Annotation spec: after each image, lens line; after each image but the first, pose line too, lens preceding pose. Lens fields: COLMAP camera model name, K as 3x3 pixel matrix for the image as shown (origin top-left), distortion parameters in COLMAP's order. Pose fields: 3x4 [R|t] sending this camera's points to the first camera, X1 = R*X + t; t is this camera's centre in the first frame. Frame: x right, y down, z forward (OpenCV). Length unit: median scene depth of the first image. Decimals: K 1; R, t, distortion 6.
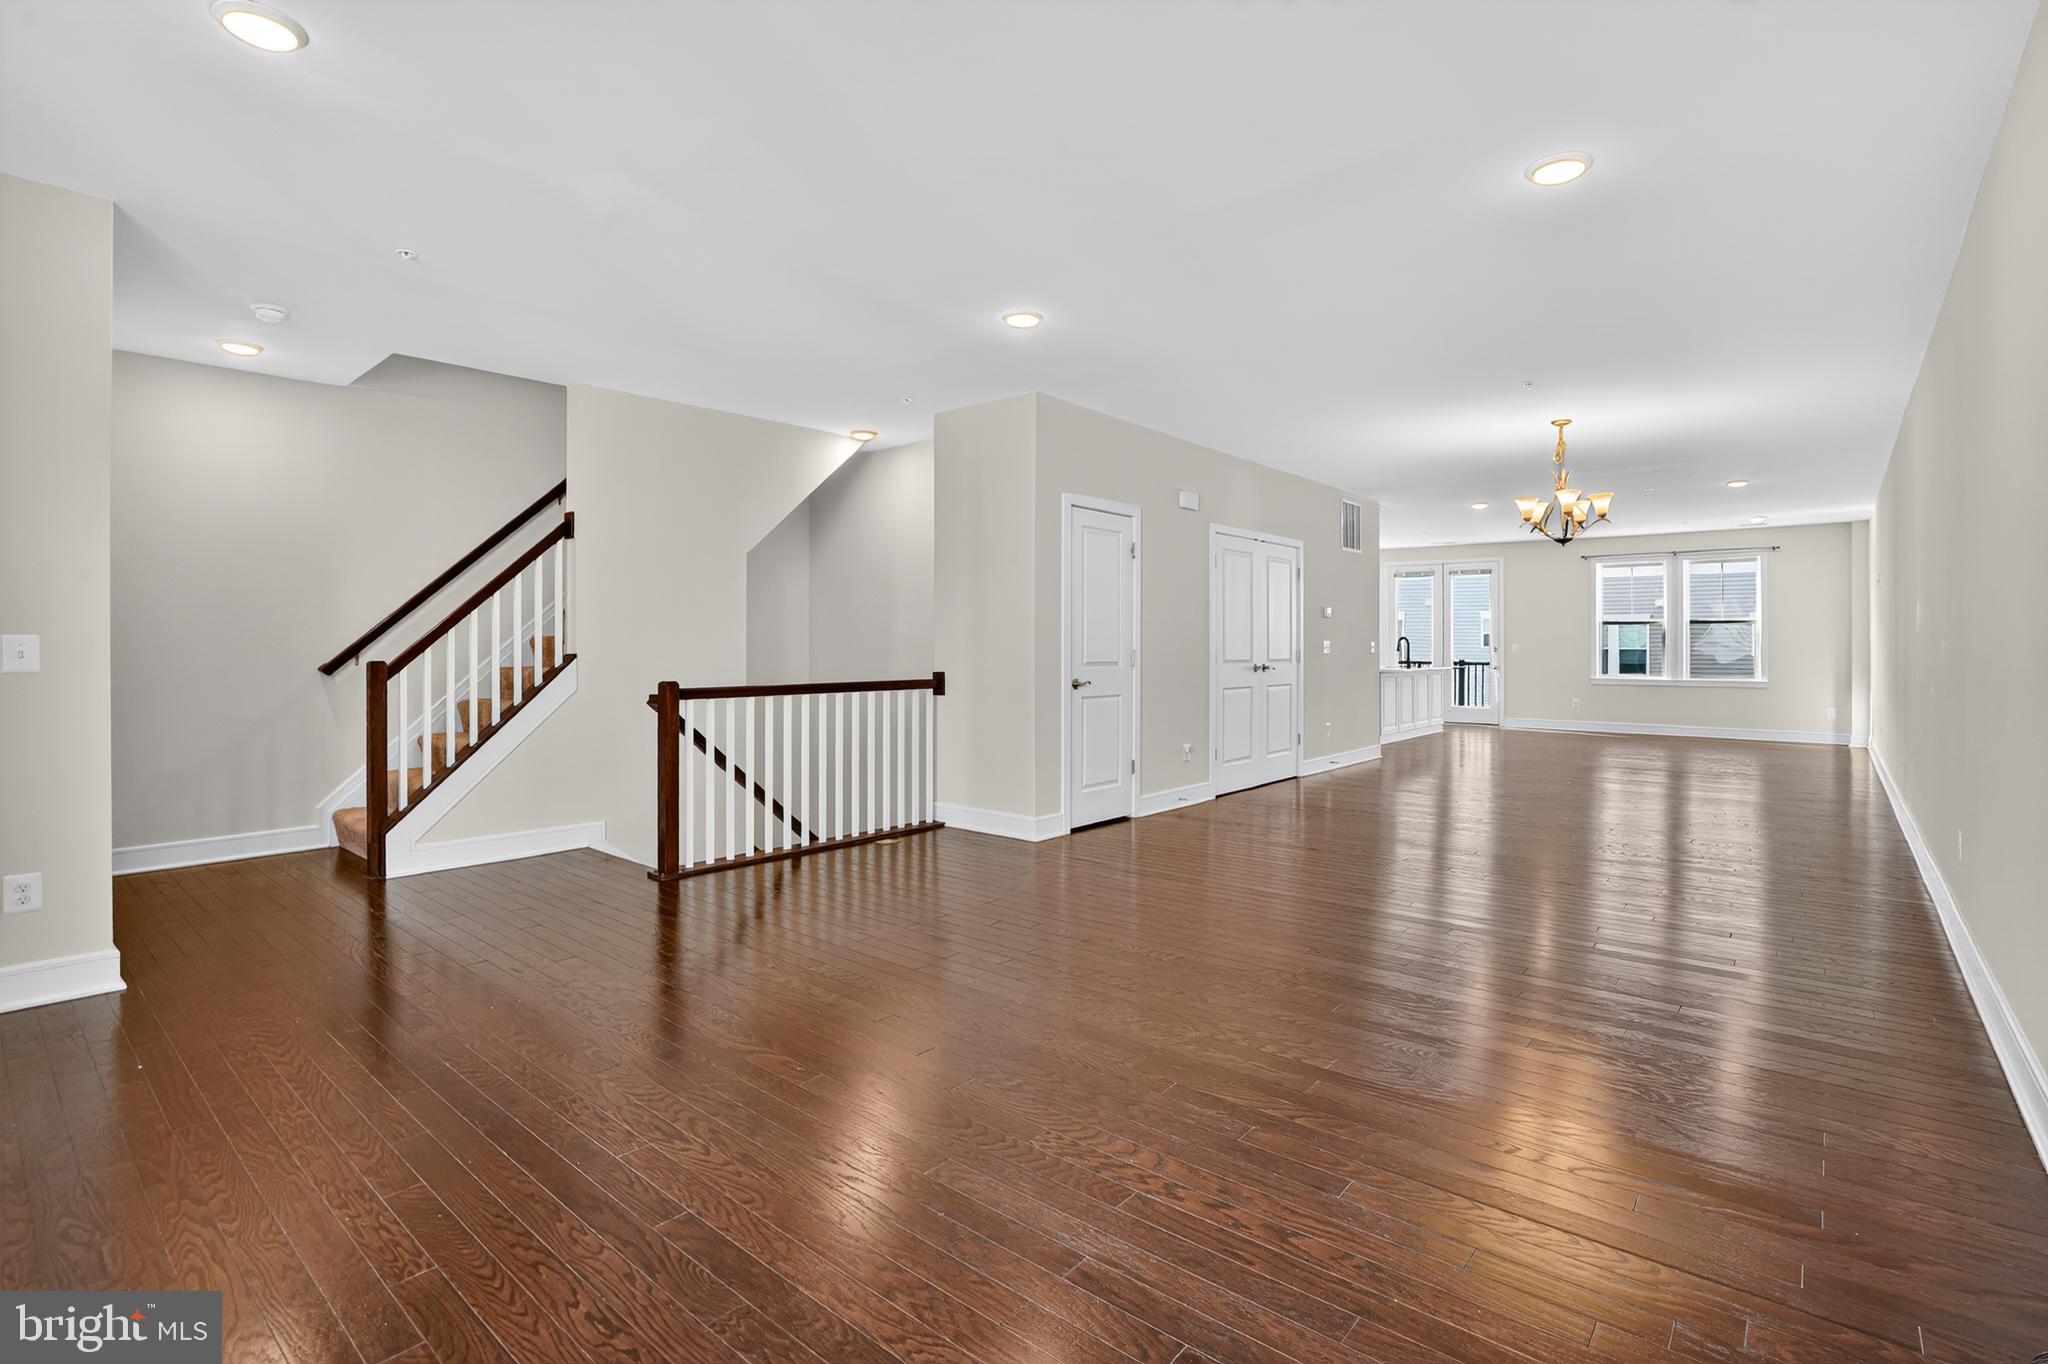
lens RADIAL K [[962.6, 0, 1018.5], [0, 962.6, 657.6], [0, 0, 1]] dist [-0.051002, 0.018485]
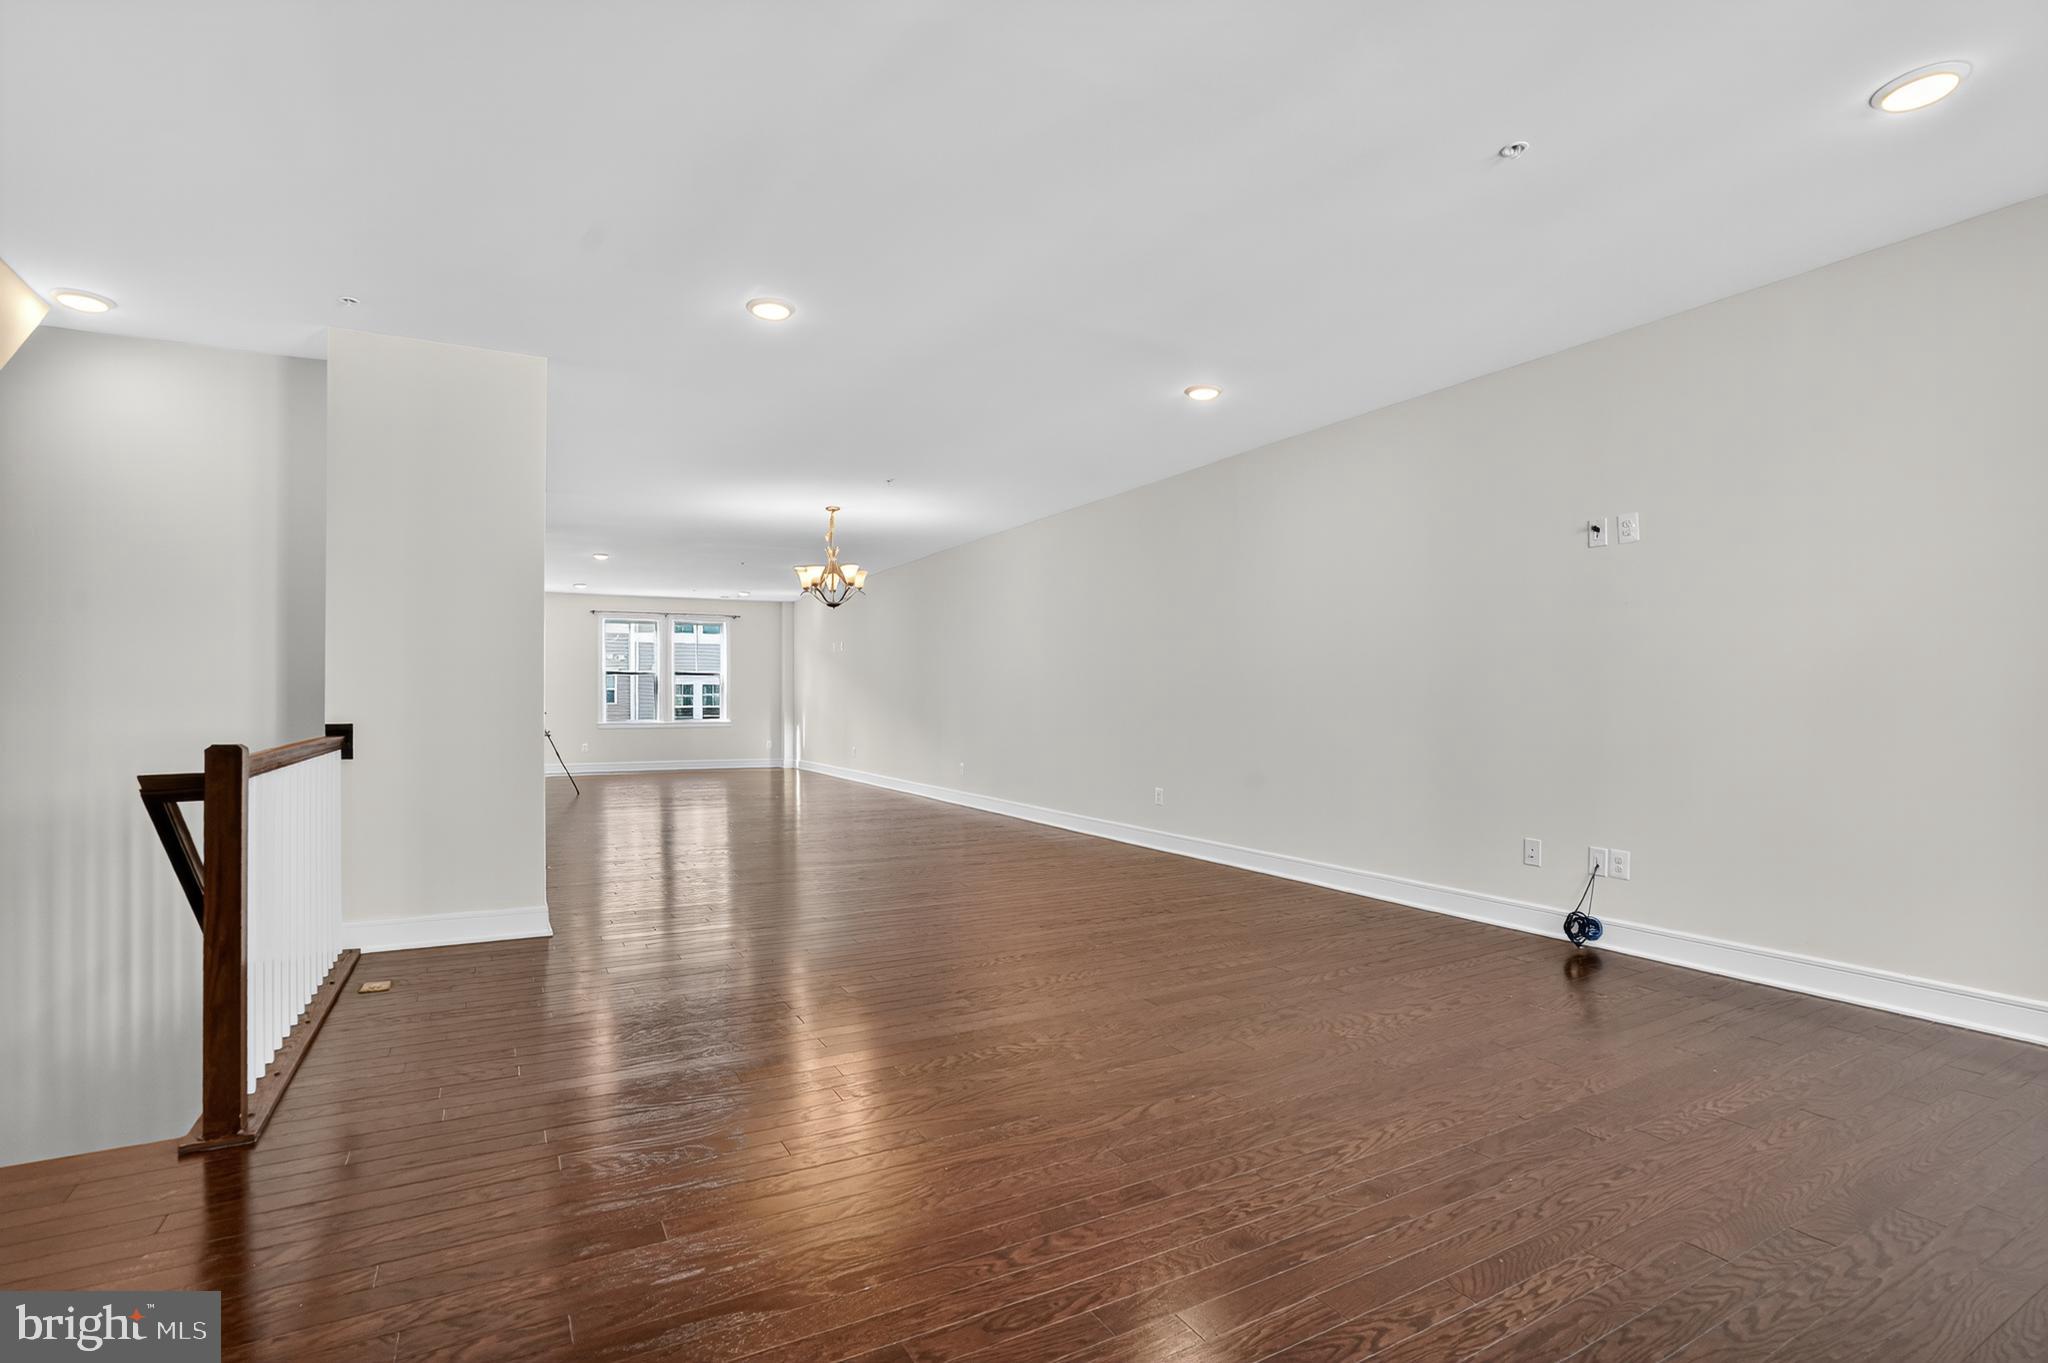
lens RADIAL K [[944.9, 0, 1028.0], [0, 944.9, 694.3], [0, 0, 1]] dist [-0.041342, 0.000554]
pose [[0.356297, 0.000216, 0.934373, -0.441707], [0.014891, 0.999872, -0.005909, 0.004492], [-0.934254, 0.016019, 0.356248, 0.293194]]
